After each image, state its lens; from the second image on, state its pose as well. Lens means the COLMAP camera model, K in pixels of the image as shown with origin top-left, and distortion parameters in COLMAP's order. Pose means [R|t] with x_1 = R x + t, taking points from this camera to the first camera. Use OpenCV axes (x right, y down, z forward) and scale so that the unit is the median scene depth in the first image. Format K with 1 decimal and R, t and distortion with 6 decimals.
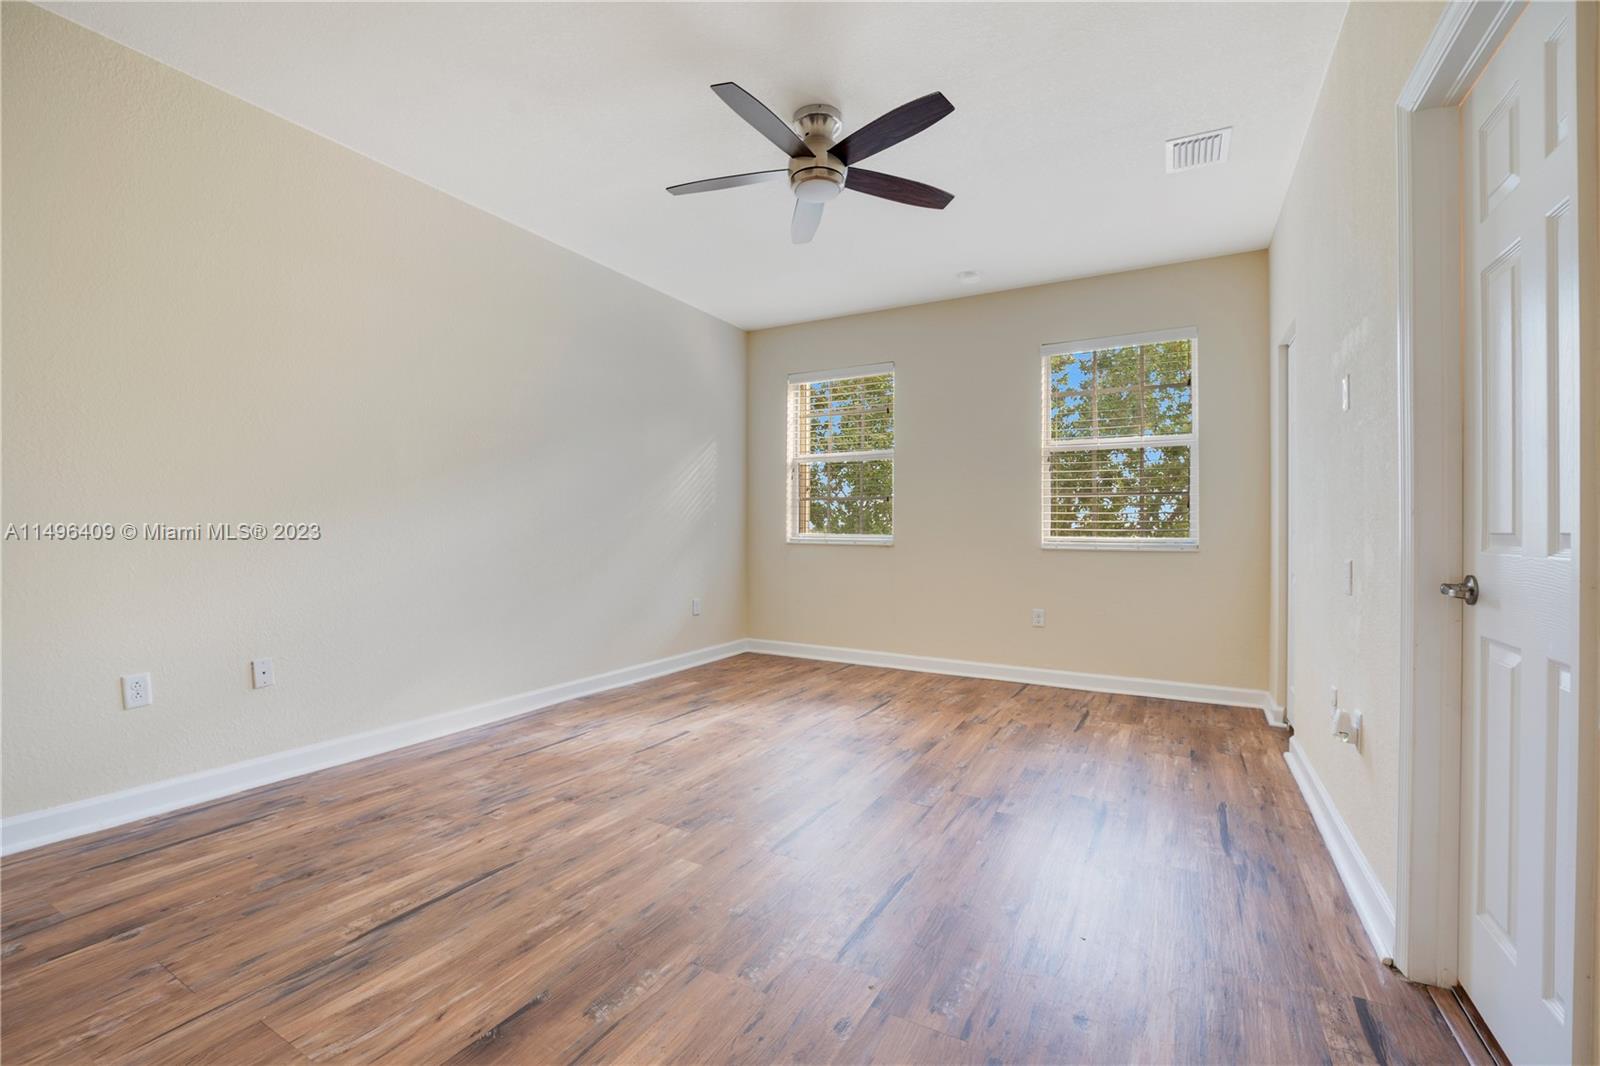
lens RADIAL K [[653.4, 0, 807.5], [0, 653.4, 531.8], [0, 0, 1]] dist [-0.017336, 0.000423]
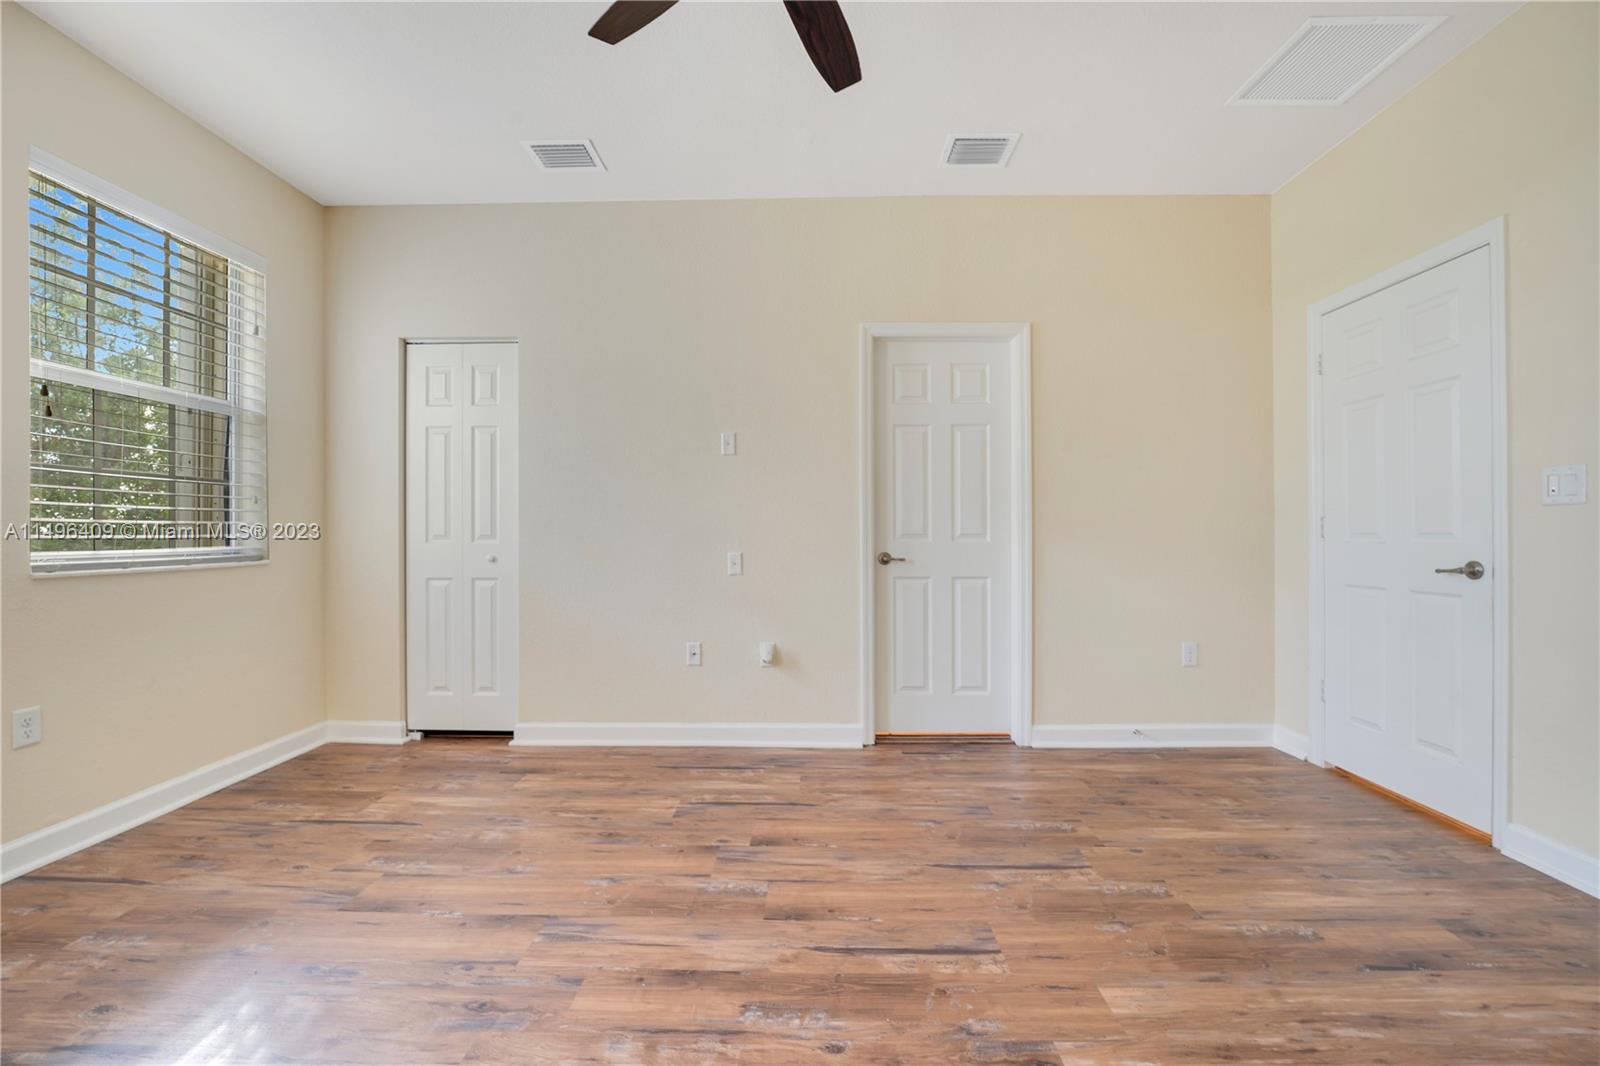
lens RADIAL K [[658.2, 0, 793.9], [0, 658.2, 535.3], [0, 0, 1]] dist [-0.028003, 0.005417]
pose [[-0.429509, -0.007596, 0.903031, -0.545747], [0.006693, 0.999910, 0.011594, -0.011443], [-0.903038, 0.011023, -0.429420, 1.310753]]
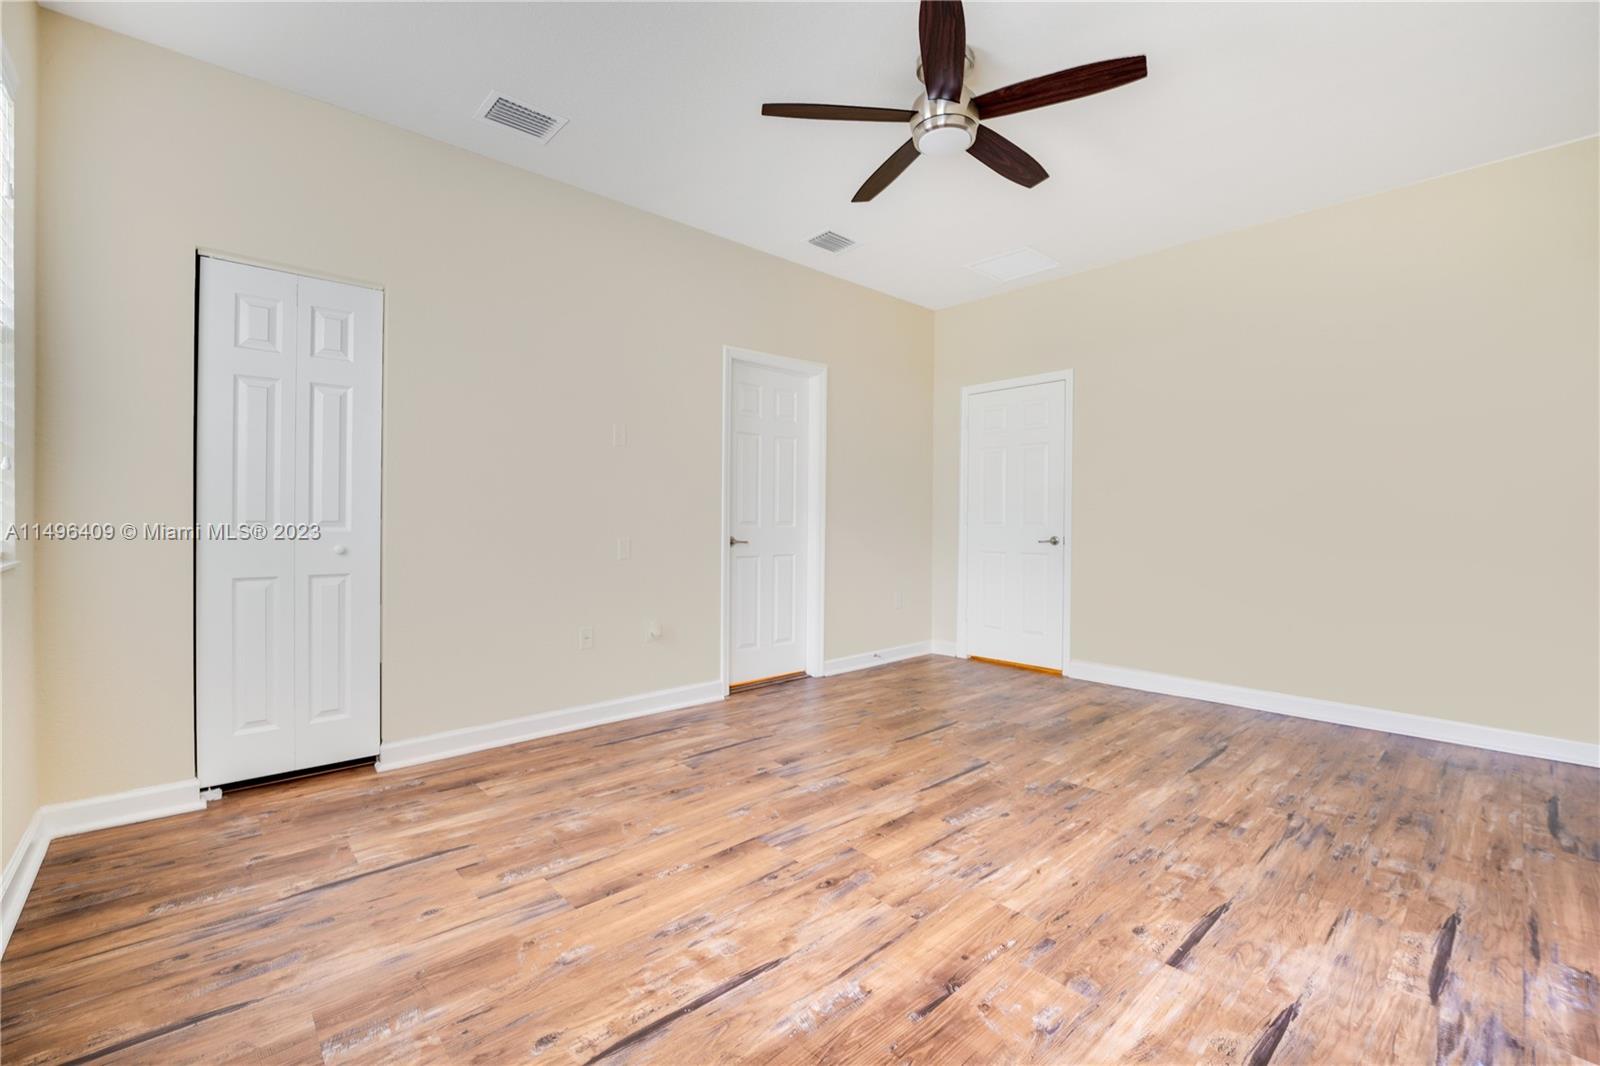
lens RADIAL K [[670.6, 0, 758.6], [0, 670.6, 535.0], [0, 0, 1]] dist [-0.025020, 0.000536]
pose [[-0.923697, -0.016160, 0.382782, -0.114778], [-0.005128, 0.999542, 0.029824, -0.013456], [-0.383089, 0.025585, -0.923357, 2.069802]]
